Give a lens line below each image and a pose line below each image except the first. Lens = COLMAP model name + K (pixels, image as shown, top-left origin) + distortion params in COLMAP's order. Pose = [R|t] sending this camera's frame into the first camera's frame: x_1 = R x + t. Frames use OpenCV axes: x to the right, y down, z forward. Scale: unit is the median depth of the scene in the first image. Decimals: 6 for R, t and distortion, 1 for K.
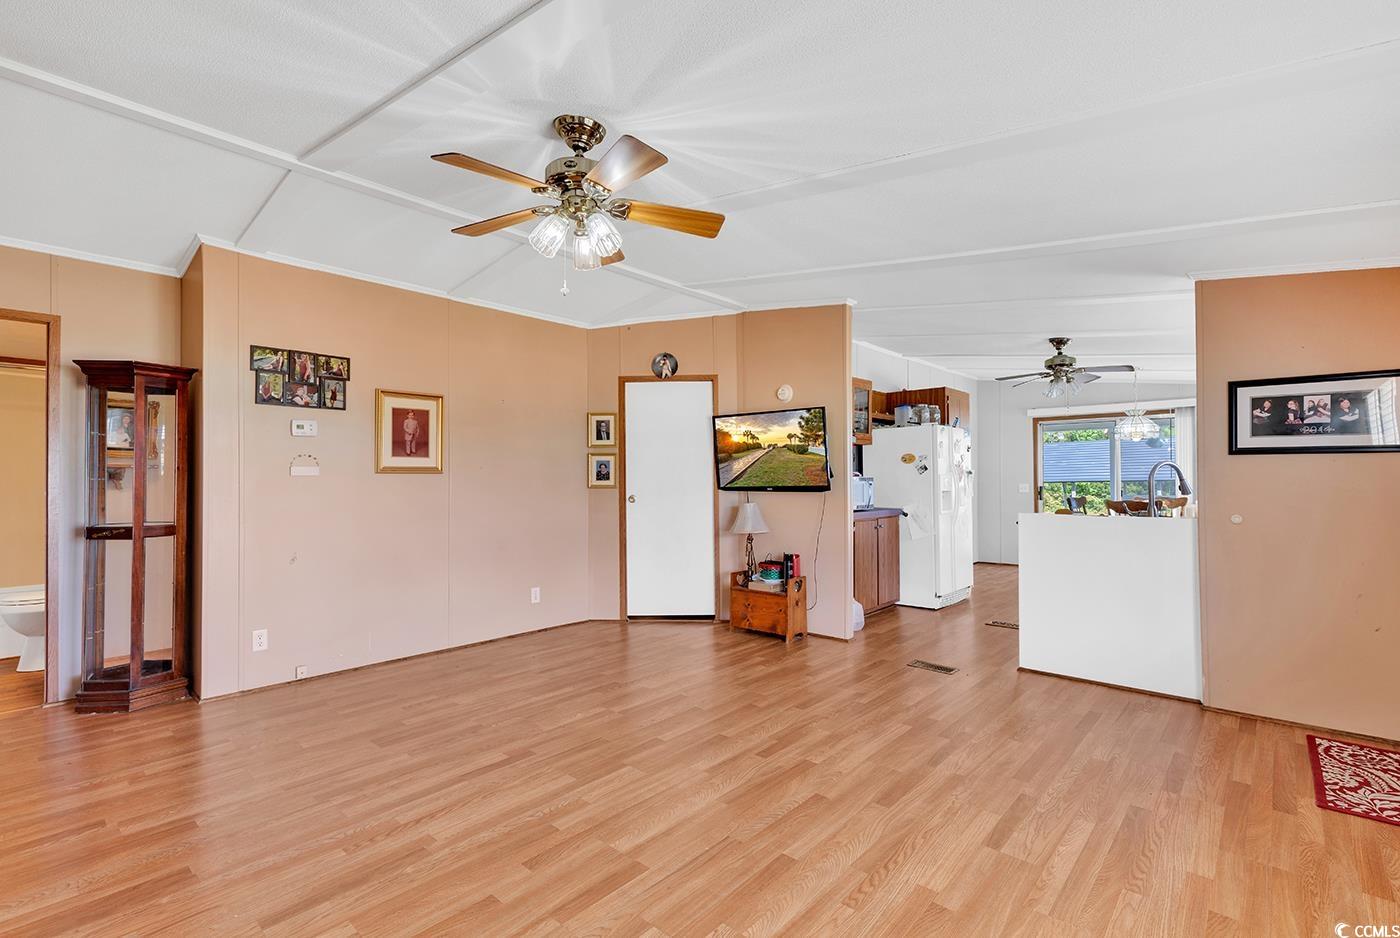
lens RADIAL K [[642.9, 0, 704.9], [0, 642.9, 467.5], [0, 0, 1]] dist [0.005188, -0.000457]
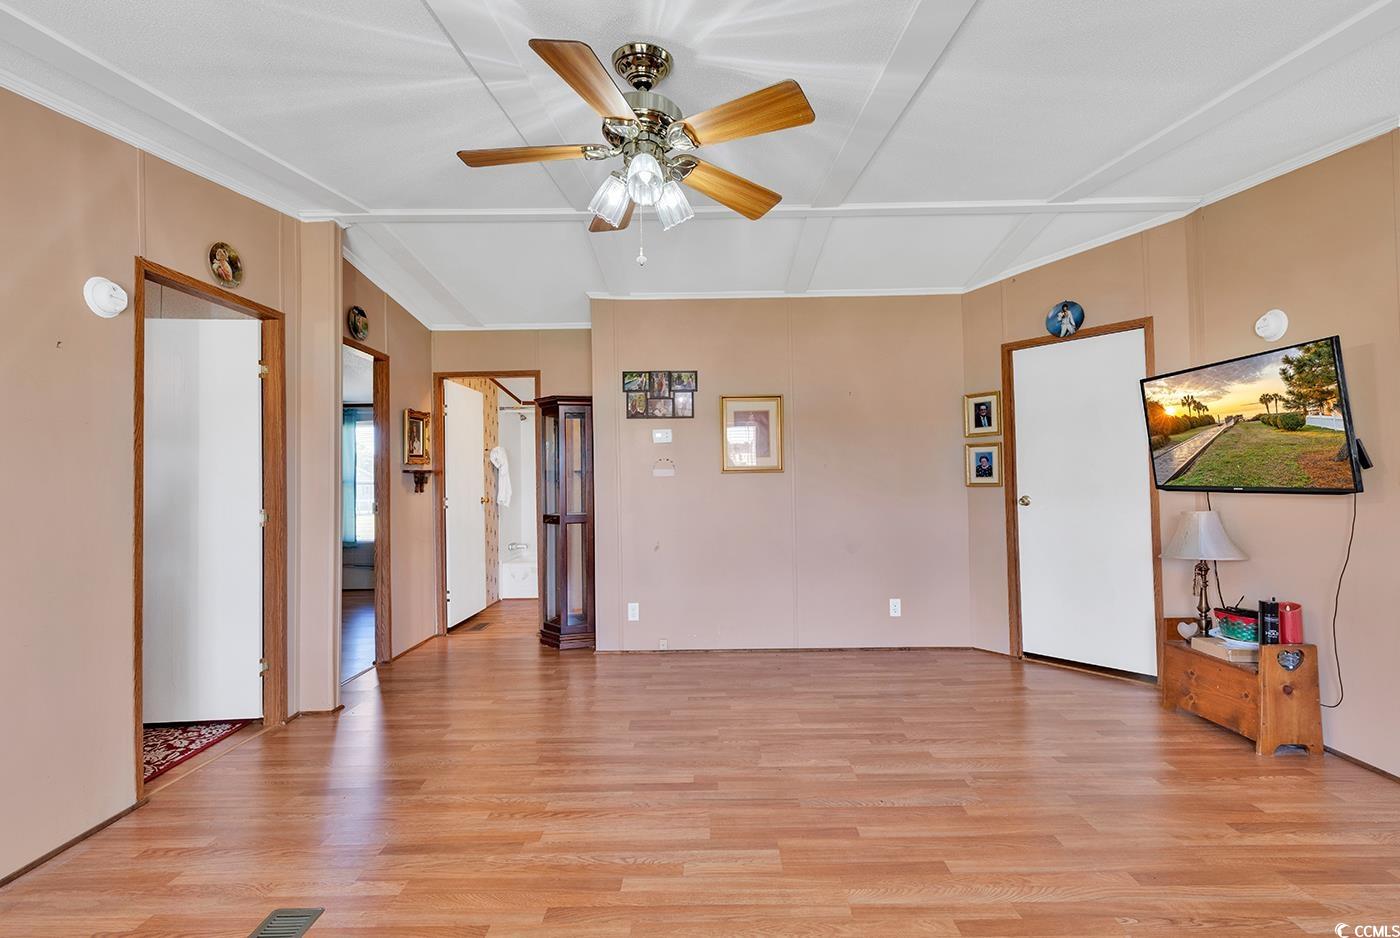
lens RADIAL K [[621.1, 0, 700.0], [0, 621.1, 469.0], [0, 0, 1]] dist [0.004294, -0.000190]
pose [[0.658300, -0.020442, -0.752478, 0.242675], [0.026500, 0.999641, -0.003973, 0.004346], [0.752289, -0.017325, 0.658605, 0.275809]]
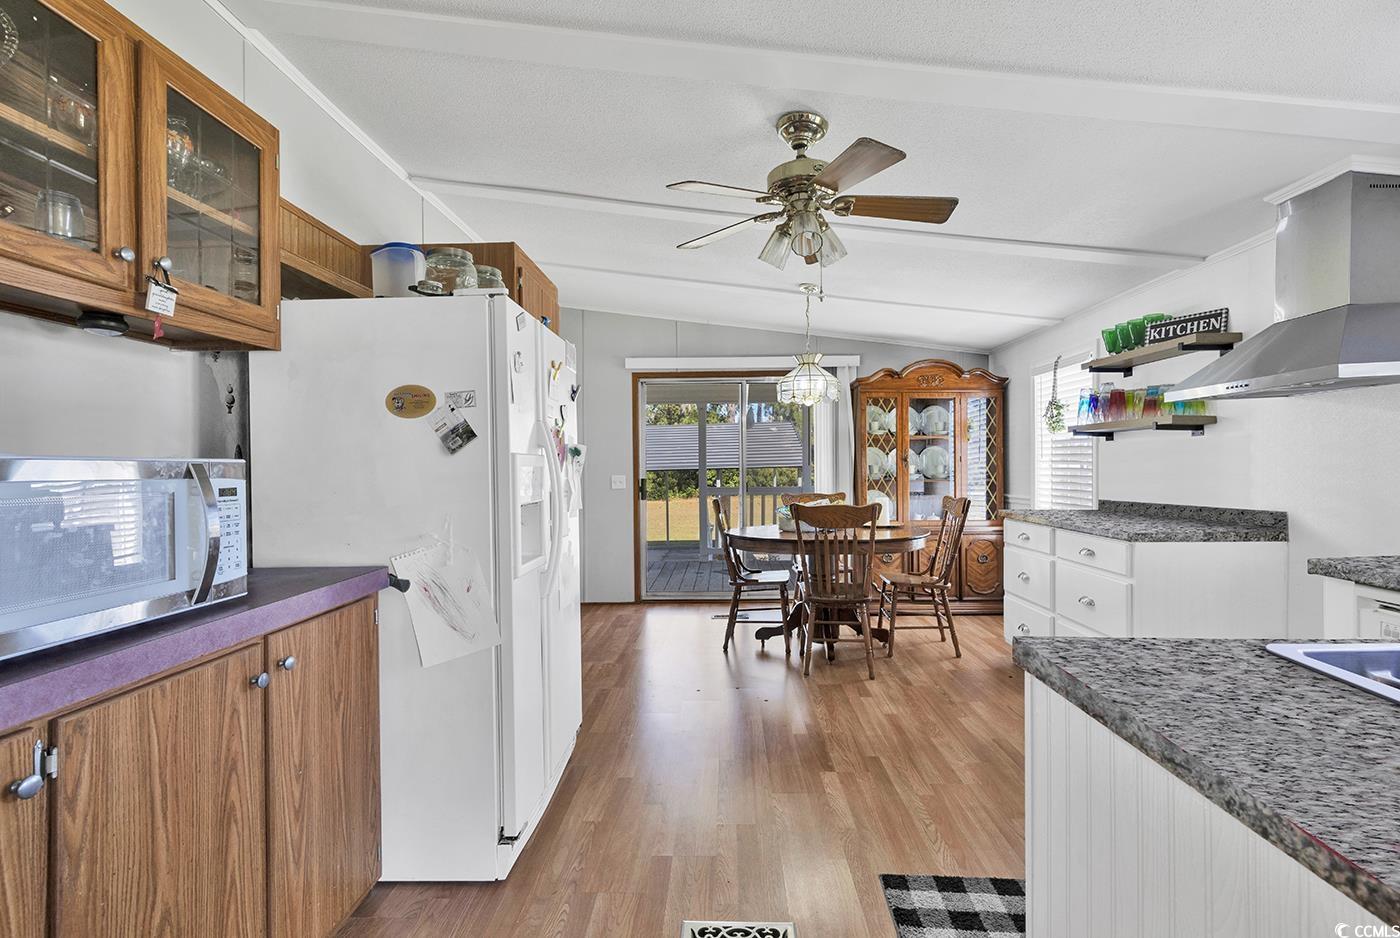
lens RADIAL K [[637.8, 0, 708.1], [0, 637.8, 475.0], [0, 0, 1]] dist [0.003074, 0.000102]
pose [[0.764466, -0.012499, 0.644542, 0.315019], [-0.004898, 0.999671, 0.025194, 0.017724], [-0.644645, -0.022417, 0.764153, 0.933298]]
